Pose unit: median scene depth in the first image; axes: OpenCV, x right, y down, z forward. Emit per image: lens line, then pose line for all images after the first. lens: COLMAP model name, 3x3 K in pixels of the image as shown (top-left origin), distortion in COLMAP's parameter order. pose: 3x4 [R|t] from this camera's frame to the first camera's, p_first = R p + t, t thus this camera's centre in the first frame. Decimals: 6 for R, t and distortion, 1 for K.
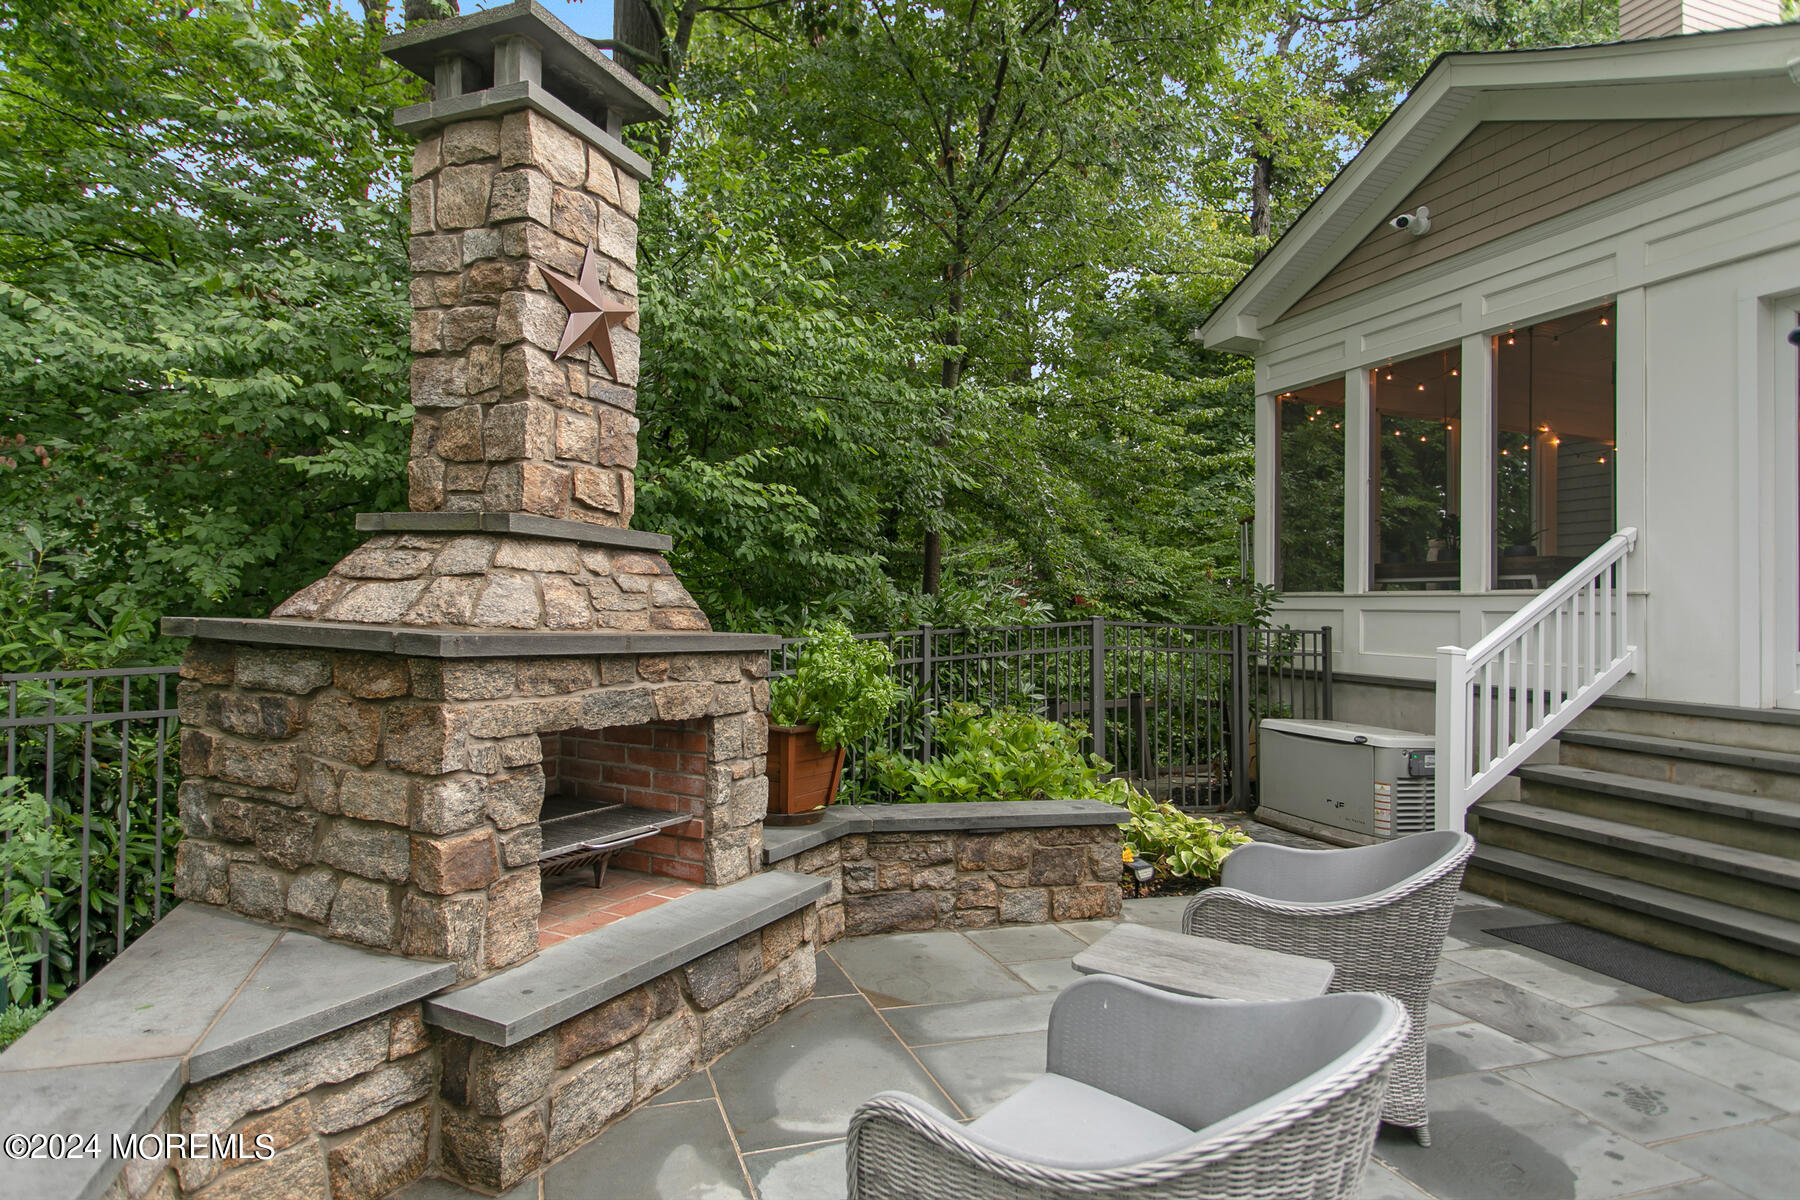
lens RADIAL K [[1006.0, 0, 899.5], [0, 1006.0, 592.3], [0, 0, 1]] dist [0.000427, 0.000866]
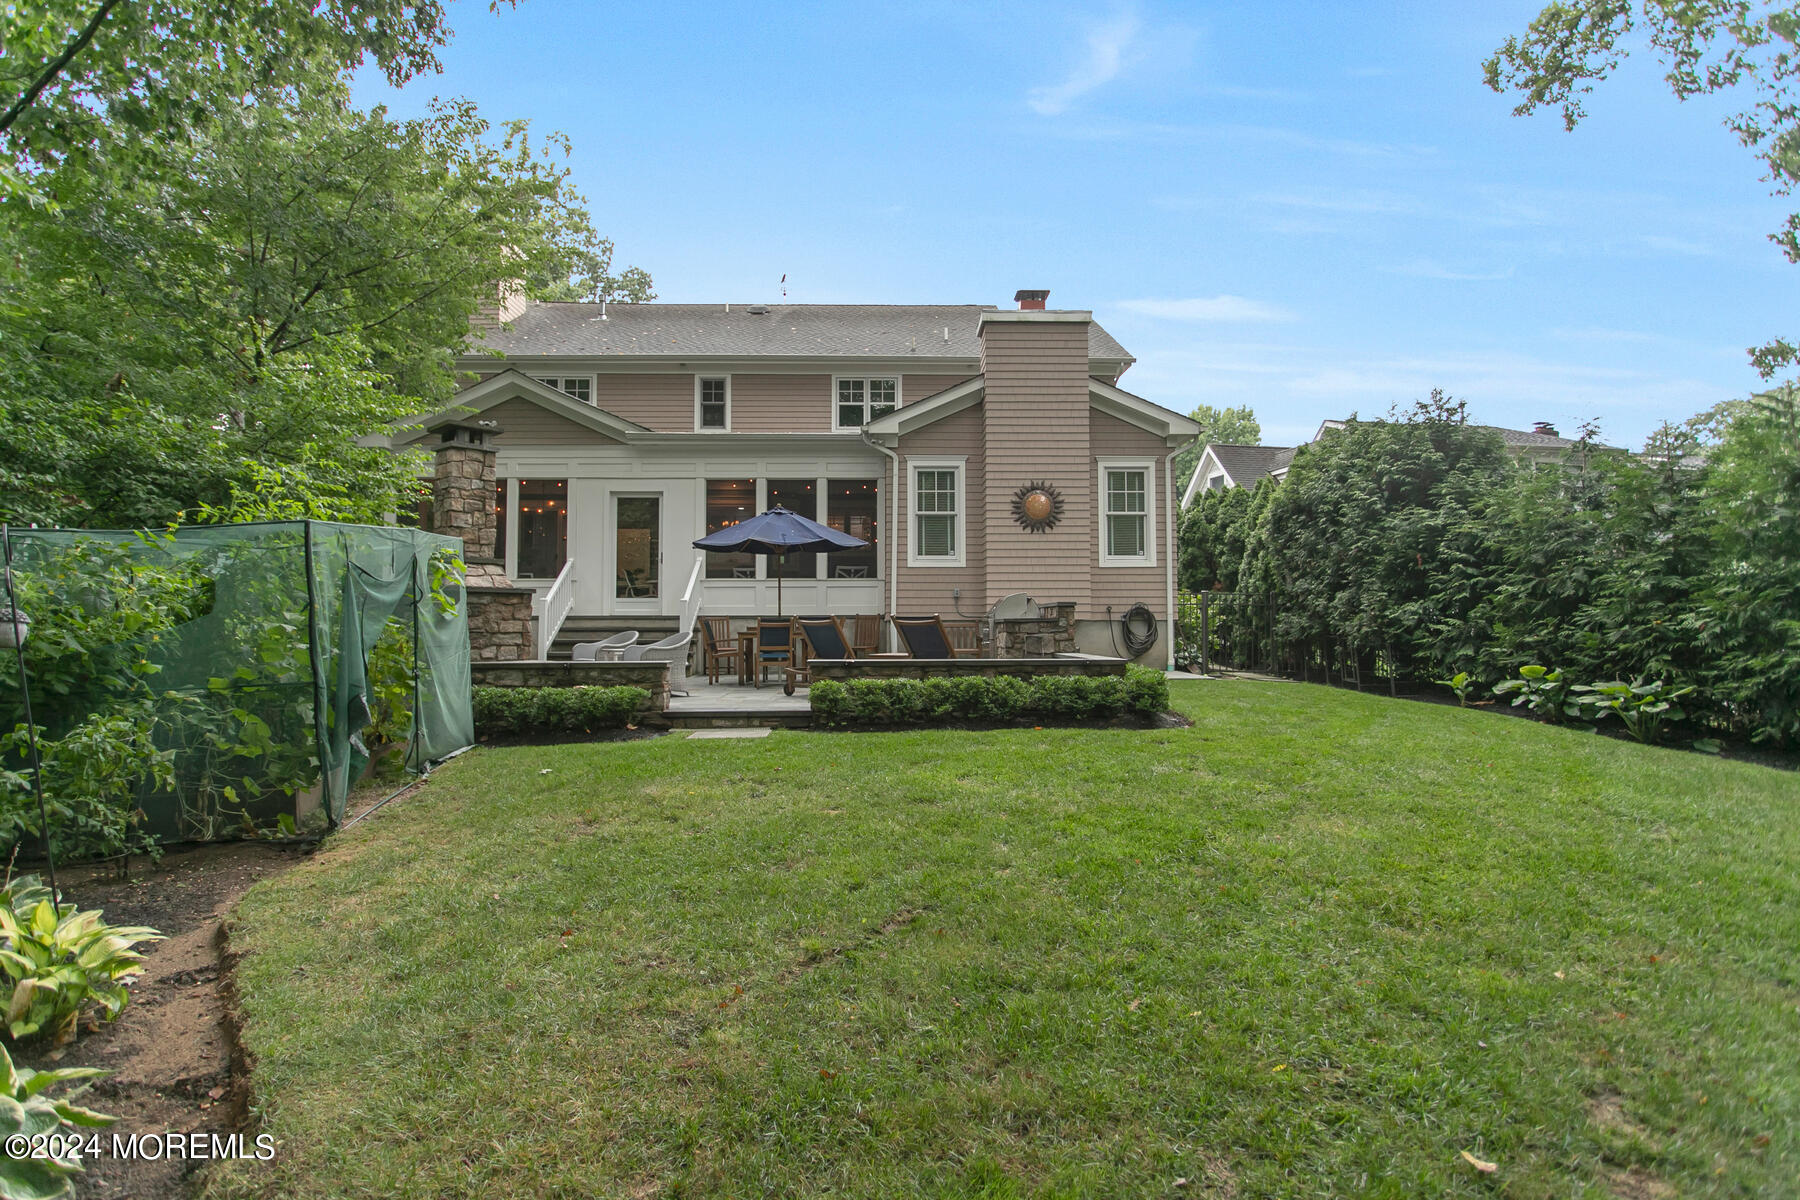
lens RADIAL K [[913.7, 0, 899.3], [0, 913.7, 601.8], [0, 0, 1]] dist [0.003005, 0.003691]
pose [[0.305279, -0.011649, 0.952192, -3.088137], [-0.015420, 0.999734, 0.017174, 0.002104], [-0.952138, -0.019926, 0.305018, -1.475270]]
